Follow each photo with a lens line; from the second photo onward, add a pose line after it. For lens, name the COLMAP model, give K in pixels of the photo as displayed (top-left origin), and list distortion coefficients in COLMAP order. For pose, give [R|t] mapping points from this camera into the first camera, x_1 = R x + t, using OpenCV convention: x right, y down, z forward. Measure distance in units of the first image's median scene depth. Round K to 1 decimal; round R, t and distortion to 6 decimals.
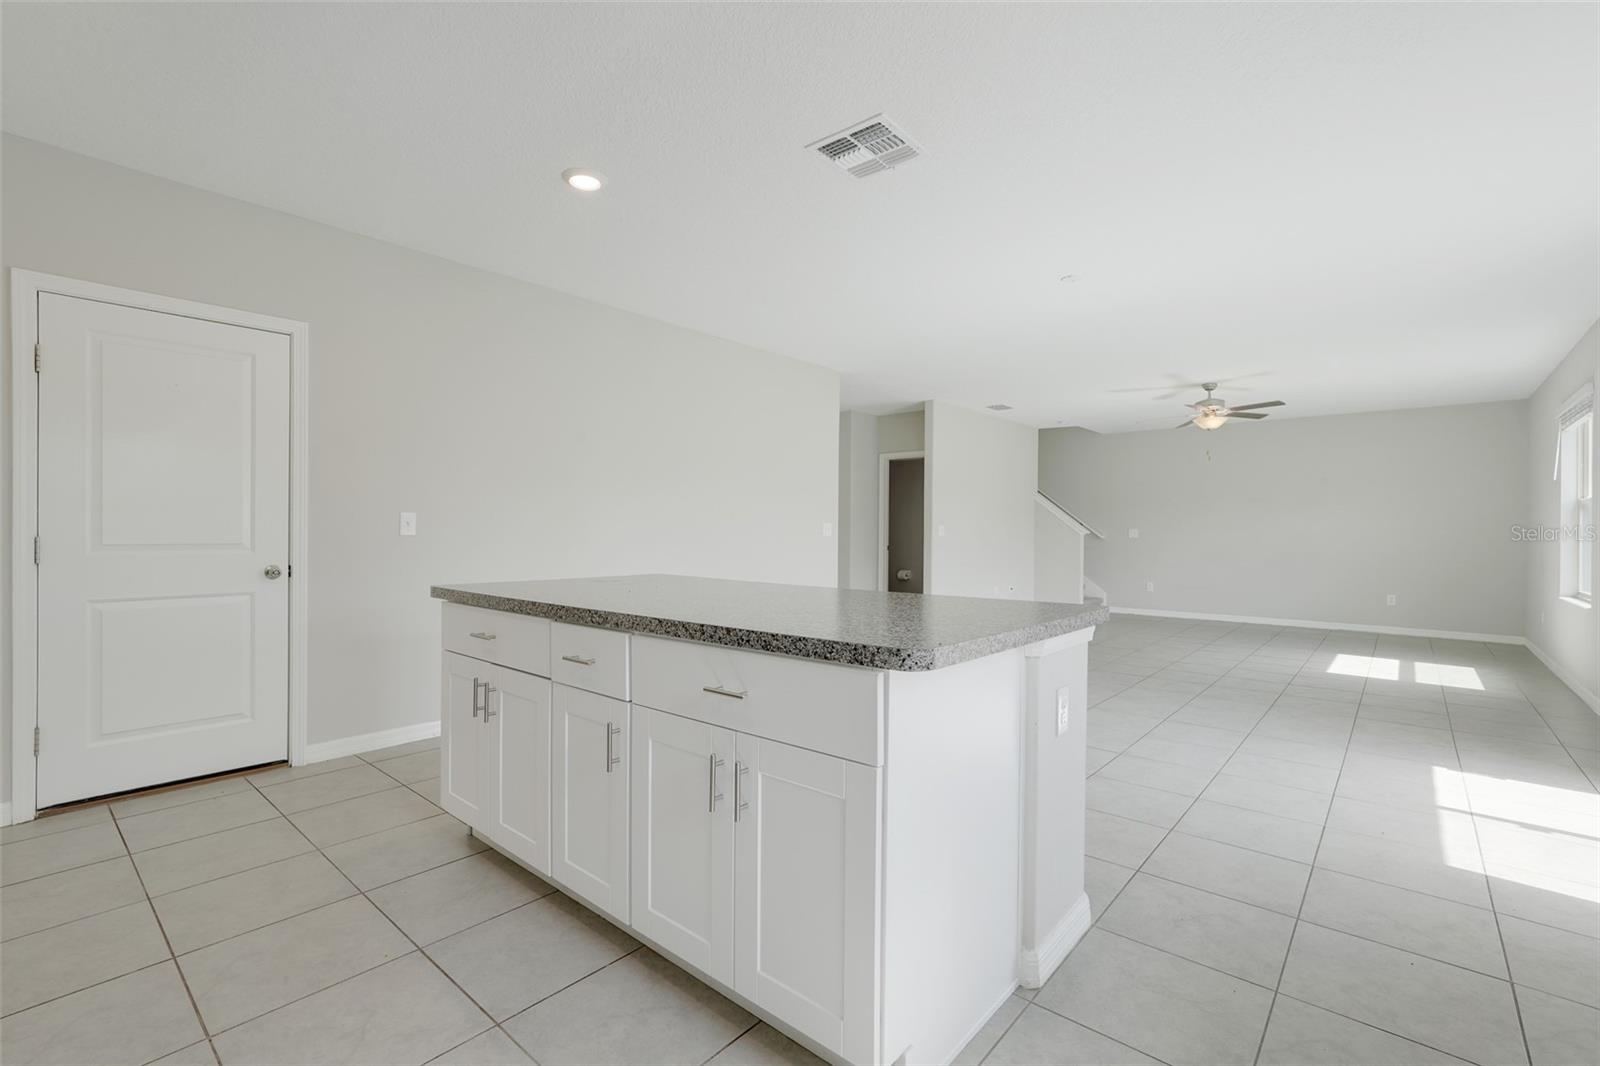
lens RADIAL K [[710.5, 0, 800.0], [0, 710.5, 533.0], [0, 0, 1]] dist [0.004110, 0.000935]
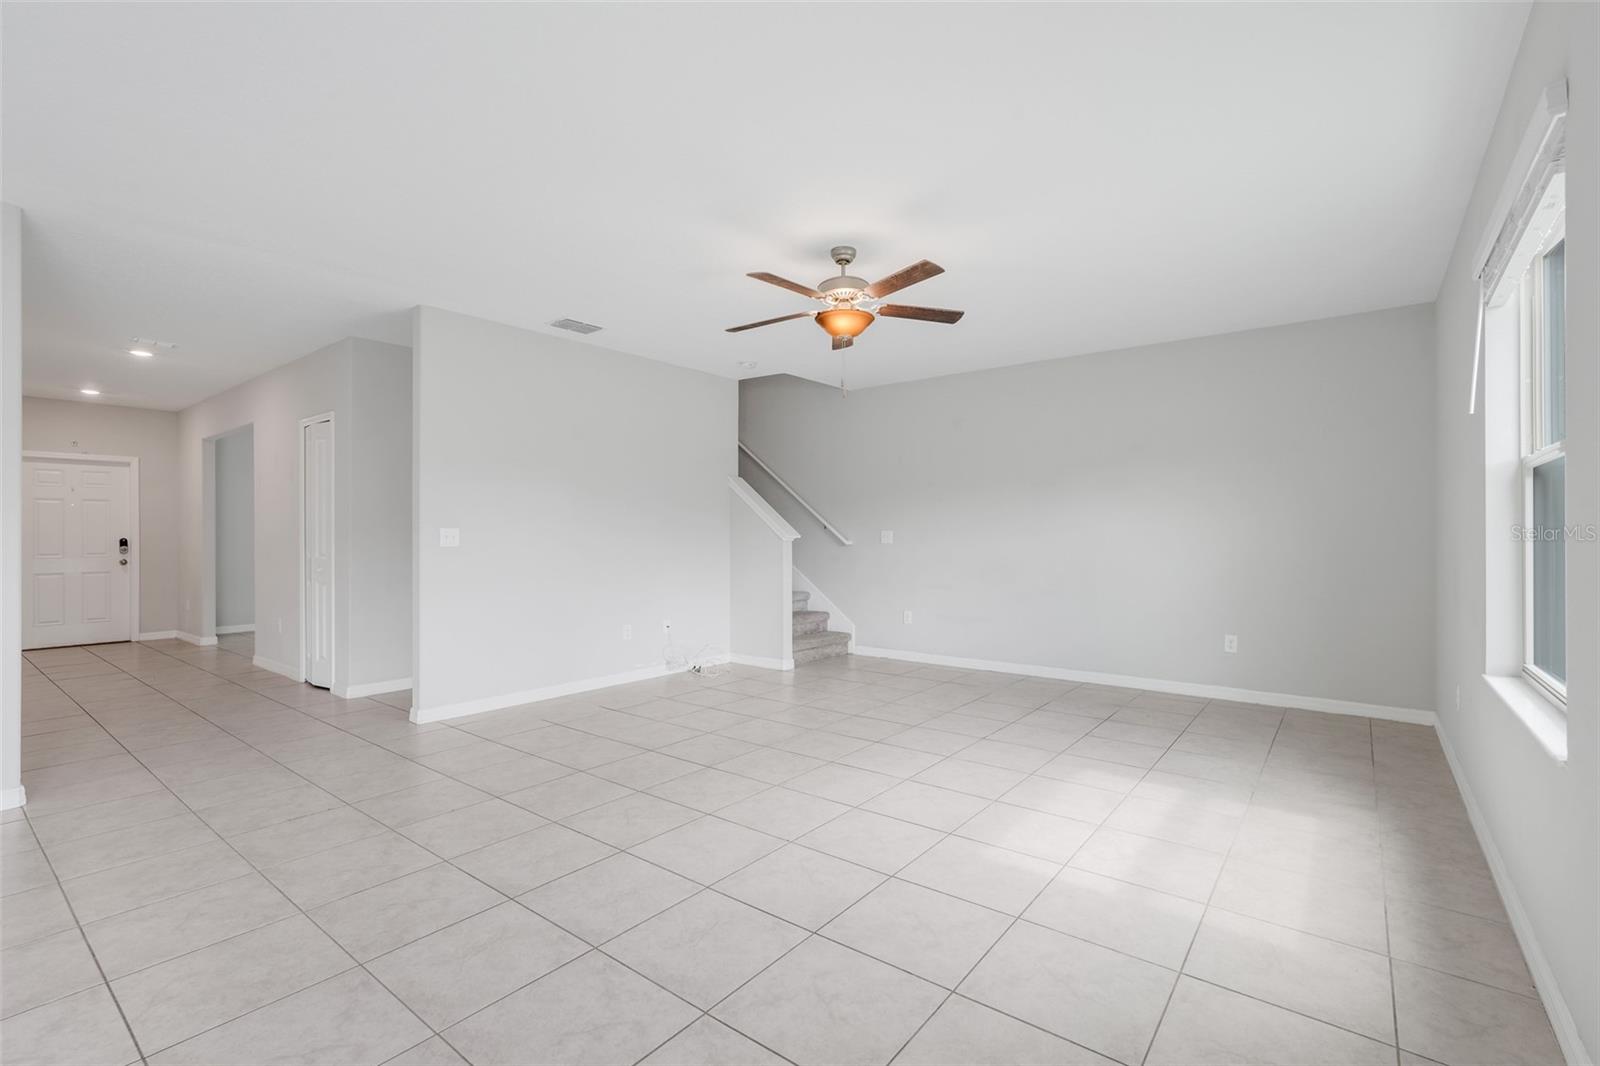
lens RADIAL K [[730.8, 0, 764.4], [0, 730.8, 534.9], [0, 0, 1]] dist [-0.020755, 0.000493]
pose [[0.999649, -0.009323, 0.024802, 0.451564], [0.009445, 0.999944, -0.004806, 0.000154], [-0.024756, 0.005039, 0.999681, 0.423484]]
